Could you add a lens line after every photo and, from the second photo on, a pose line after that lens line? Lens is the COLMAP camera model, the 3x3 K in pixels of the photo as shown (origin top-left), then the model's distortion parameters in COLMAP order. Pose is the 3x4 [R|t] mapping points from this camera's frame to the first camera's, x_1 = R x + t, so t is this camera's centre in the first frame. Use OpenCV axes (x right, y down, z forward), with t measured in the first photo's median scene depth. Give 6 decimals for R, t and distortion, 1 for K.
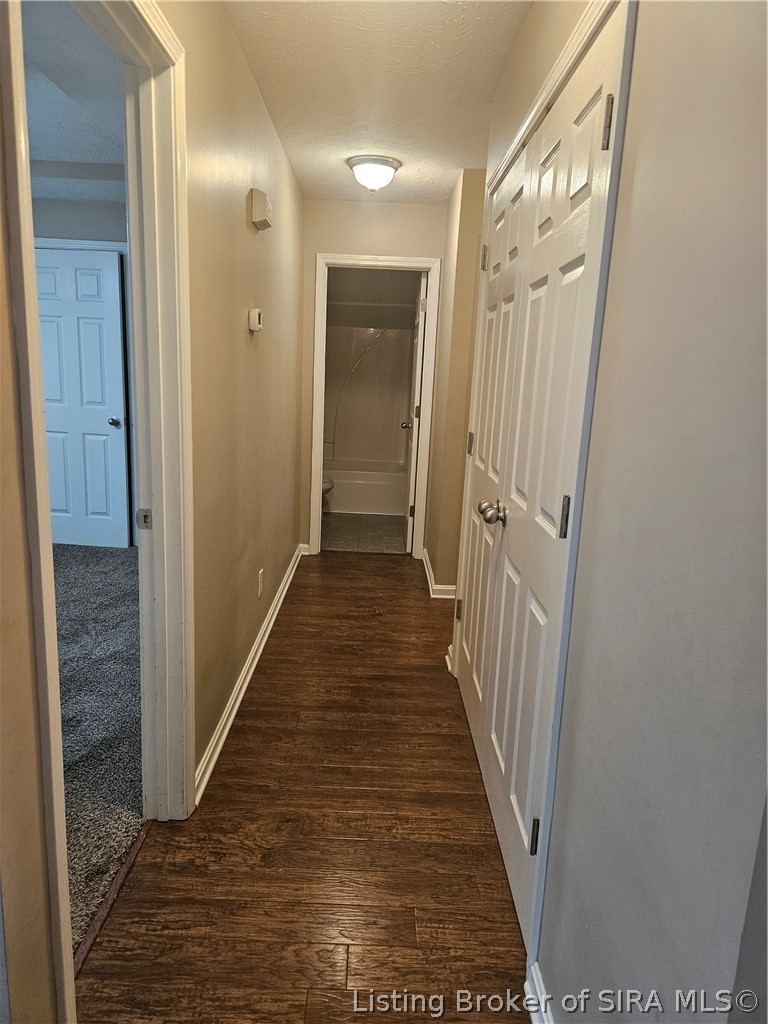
lens RADIAL K [[694.8, 0, 380.8], [0, 694.8, 515.6], [0, 0, 1]] dist [0.069220, -0.061805]
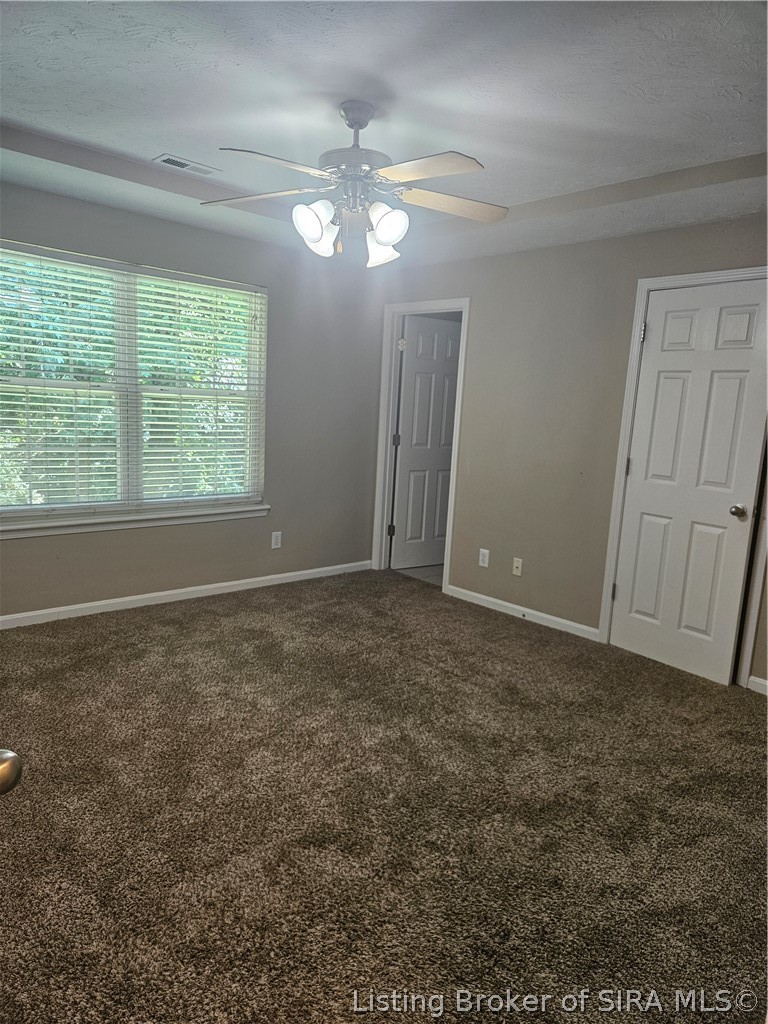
lens RADIAL K [[694.8, 0, 378.7], [0, 694.8, 511.8], [0, 0, 1]] dist [0.069220, -0.061805]
pose [[0.675856, 0.109390, -0.728871, -0.103012], [-0.175551, 0.984355, -0.015049, -0.057690], [0.715822, 0.138125, 0.684486, 0.242802]]
